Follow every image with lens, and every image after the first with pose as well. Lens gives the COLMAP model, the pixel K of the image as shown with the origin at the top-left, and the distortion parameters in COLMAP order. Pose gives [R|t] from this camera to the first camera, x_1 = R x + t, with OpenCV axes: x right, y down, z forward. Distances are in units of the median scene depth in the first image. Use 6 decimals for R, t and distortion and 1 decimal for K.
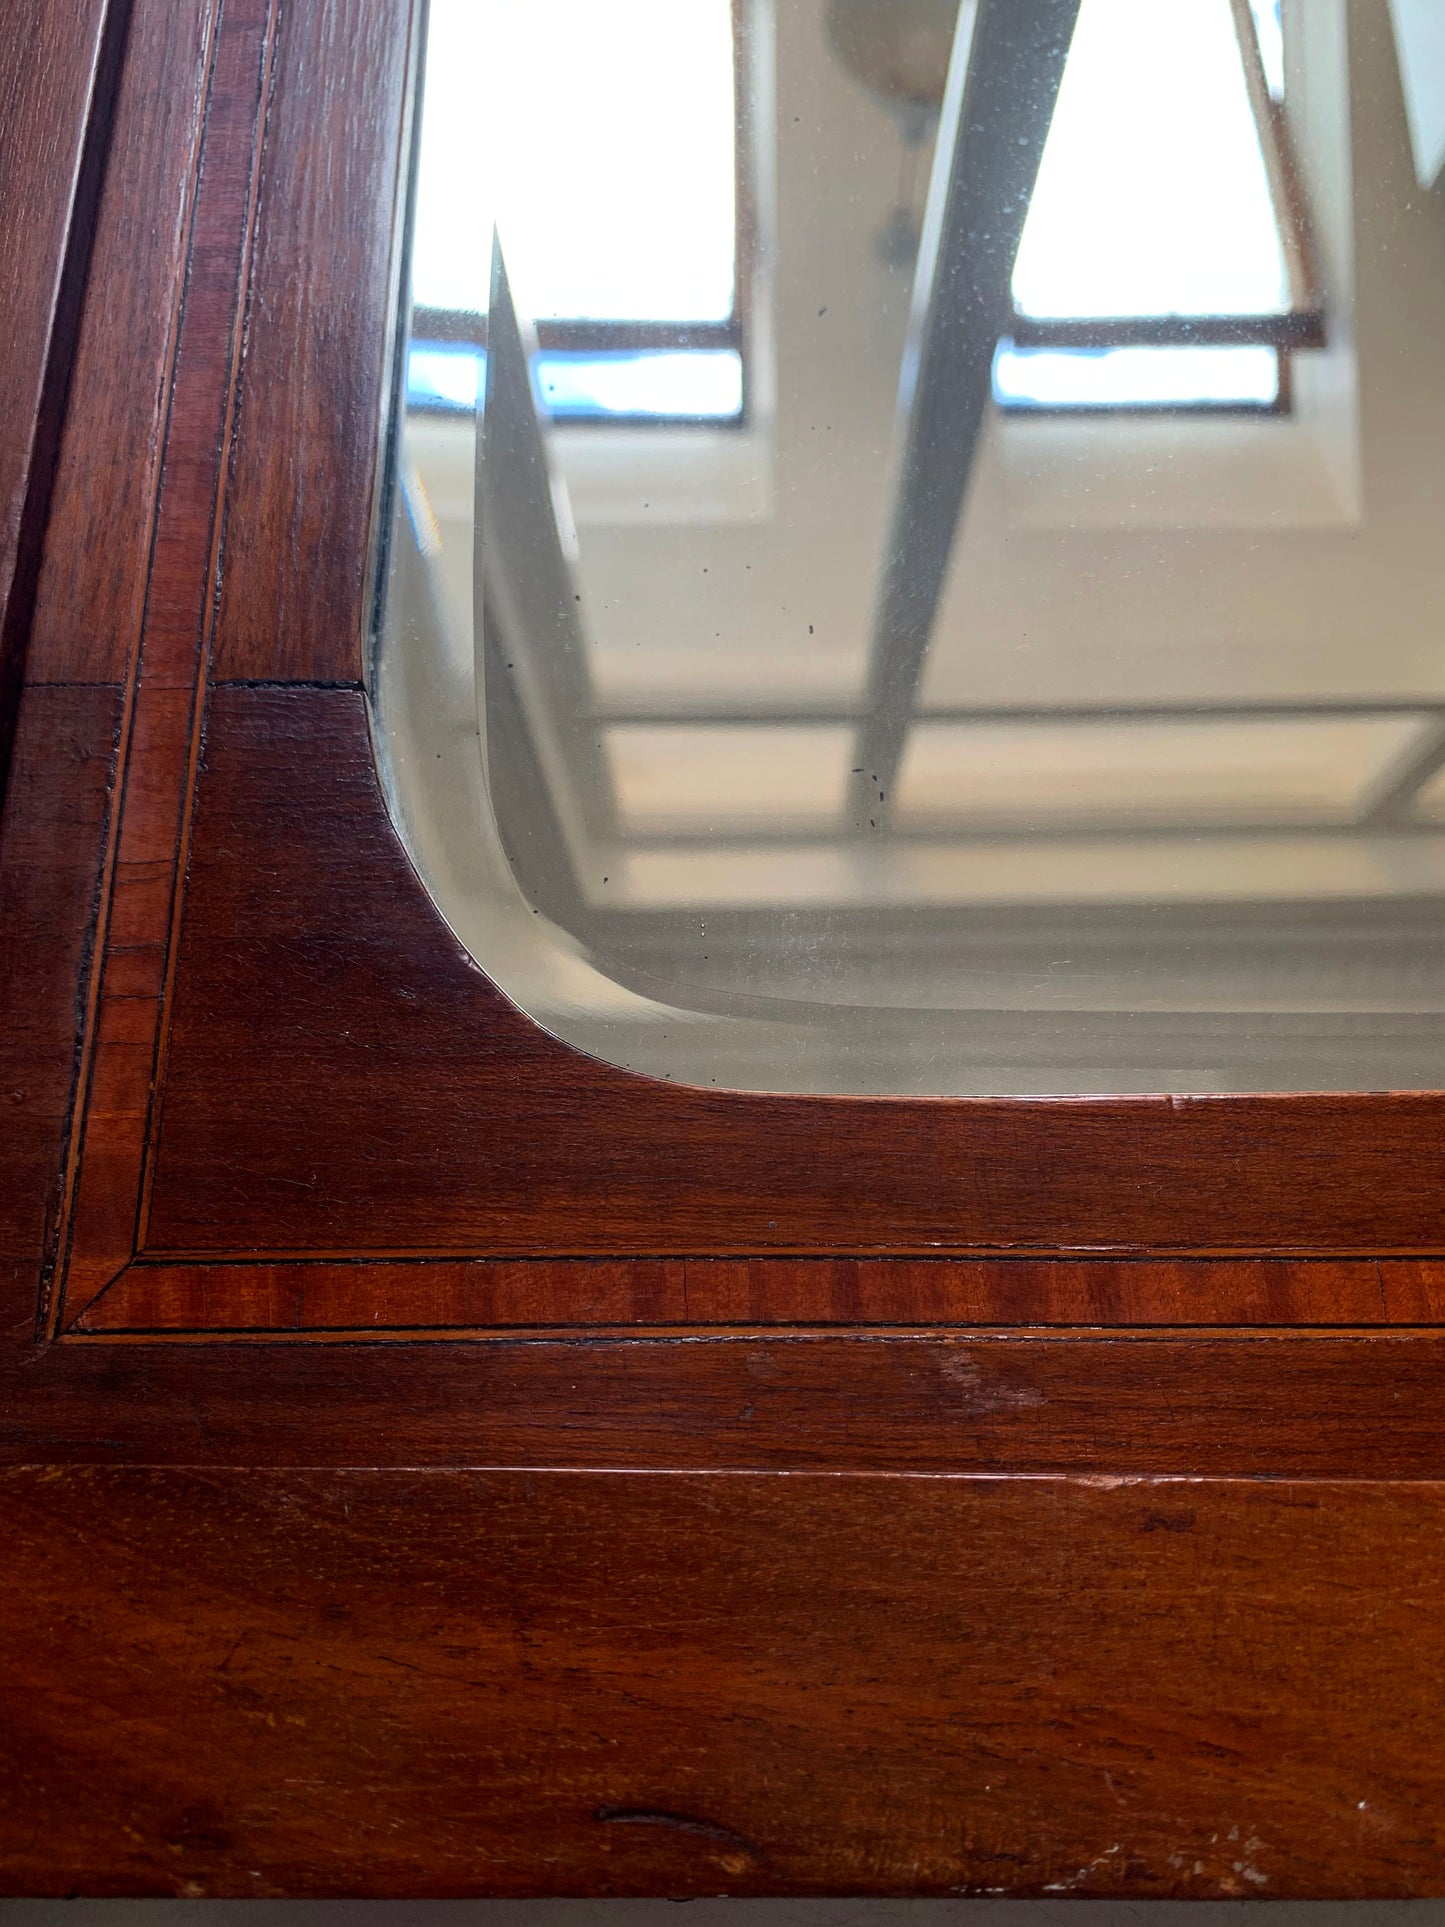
lens RADIAL K [[1457.5, 0, 722.5], [0, 1457.5, 963.5], [0, 0, 1]] dist [0.000759, -0.000912]
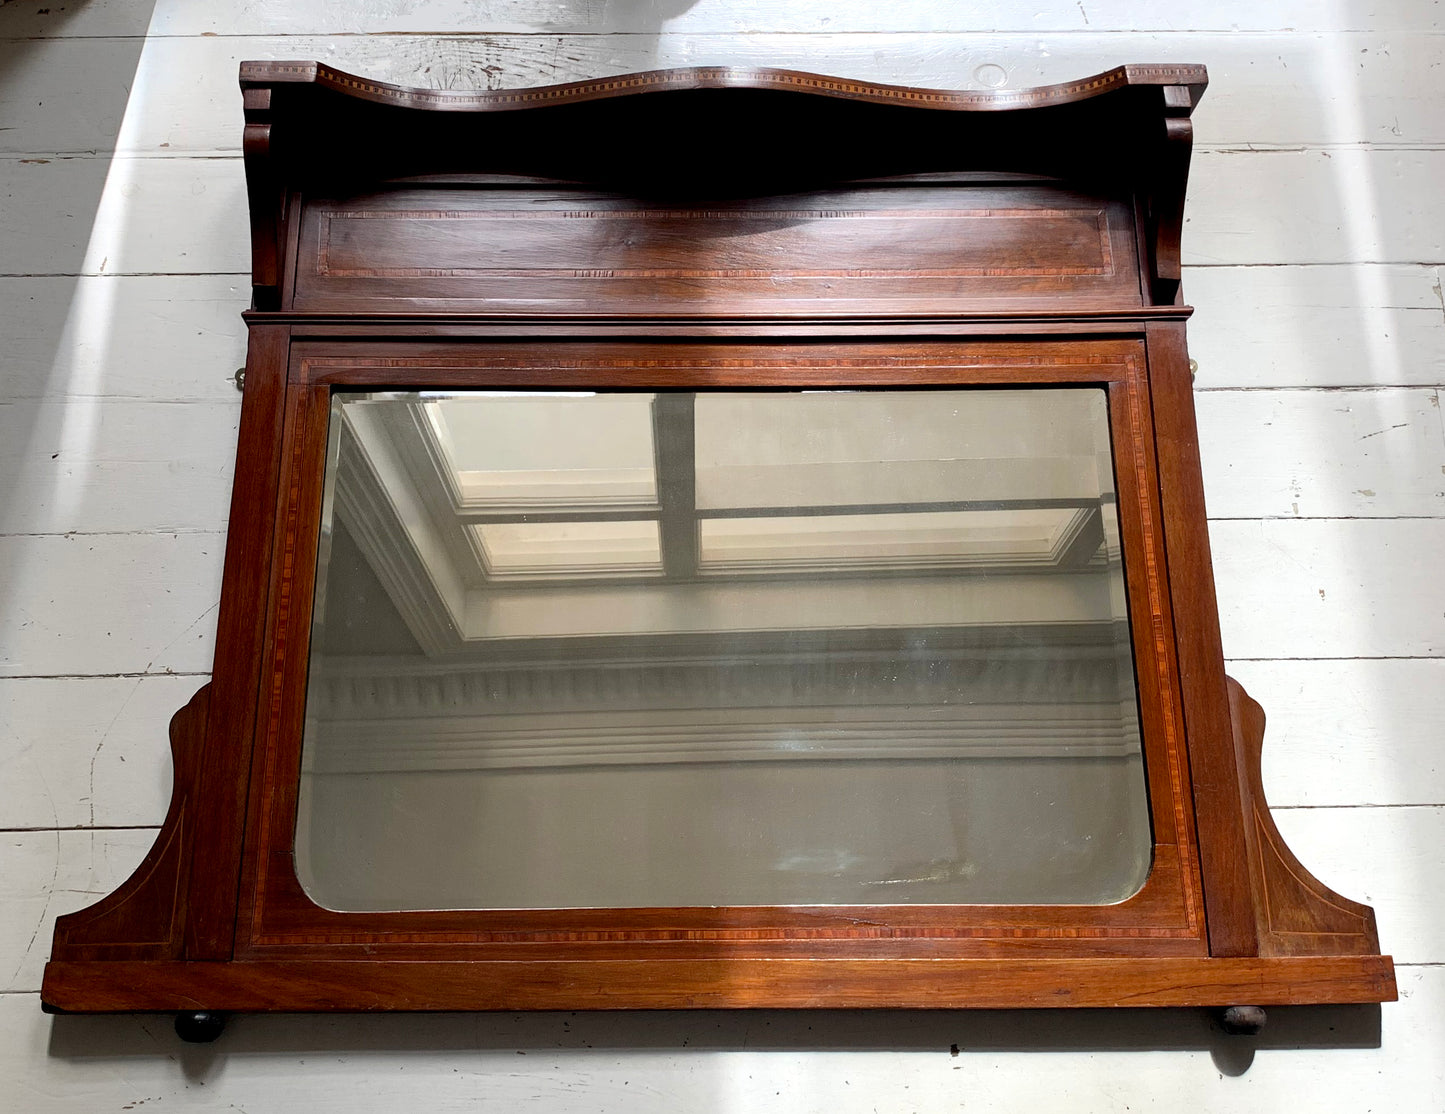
lens RADIAL K [[1569.3, 0, 740.8], [0, 1569.3, 497.9], [0, 0, 1]] dist [0.015794, -0.026102]
pose [[0.999401, -0.001242, 0.034573, 1.867579], [0.002915, 0.998824, -0.048387, -1.716945], [-0.034472, 0.048459, 0.998230, -7.578772]]
